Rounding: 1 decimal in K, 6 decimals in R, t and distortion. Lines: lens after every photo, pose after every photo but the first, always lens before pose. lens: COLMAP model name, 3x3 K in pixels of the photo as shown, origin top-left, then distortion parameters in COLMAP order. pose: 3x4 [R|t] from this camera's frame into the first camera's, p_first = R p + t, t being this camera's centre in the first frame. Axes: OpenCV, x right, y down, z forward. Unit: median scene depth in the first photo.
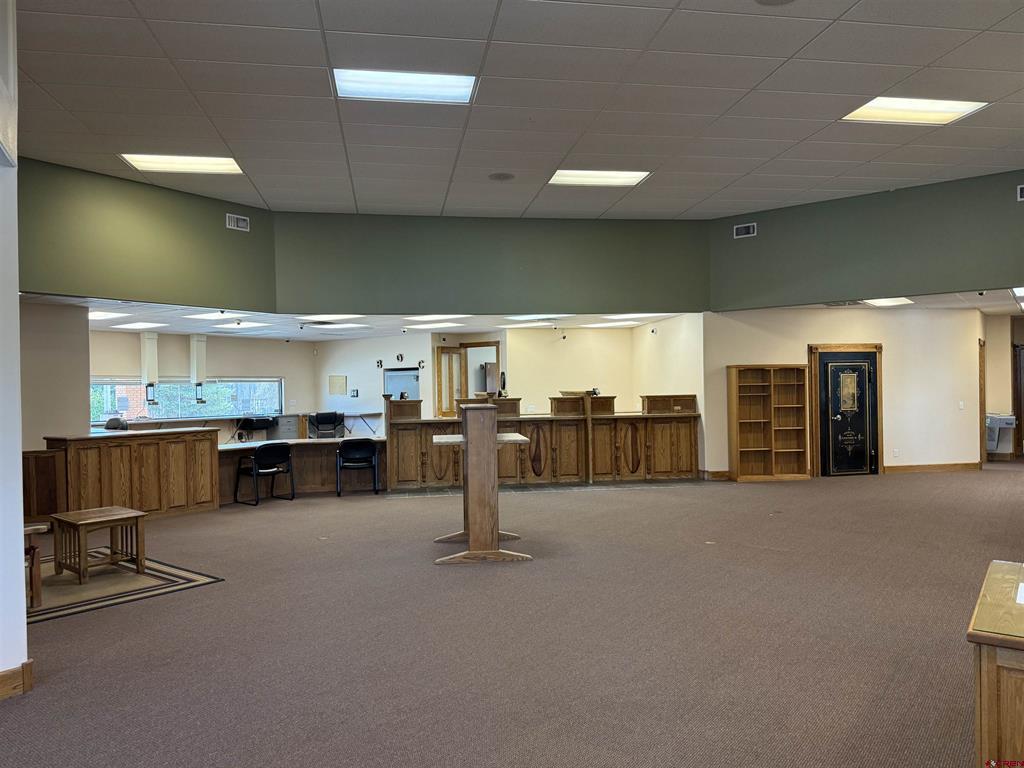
lens RADIAL K [[745.5, 0, 516.0], [0, 745.5, 384.3], [0, 0, 1]] dist [0.133829, -0.002027]
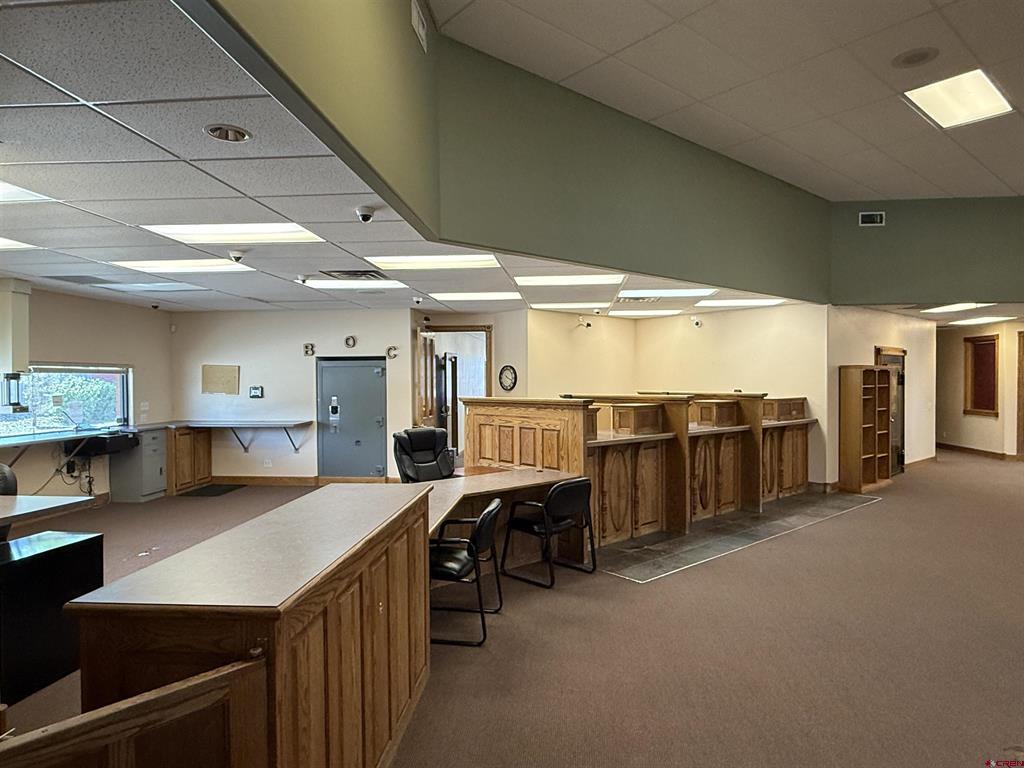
lens RADIAL K [[622.5, 0, 504.6], [0, 622.5, 387.3], [0, 0, 1]] dist [0.002908, 0.001903]
pose [[0.840158, 0.006102, 0.542307, -0.357004], [-0.012800, 0.999881, 0.008578, -0.000002], [-0.542190, -0.014149, 0.840137, 0.453167]]
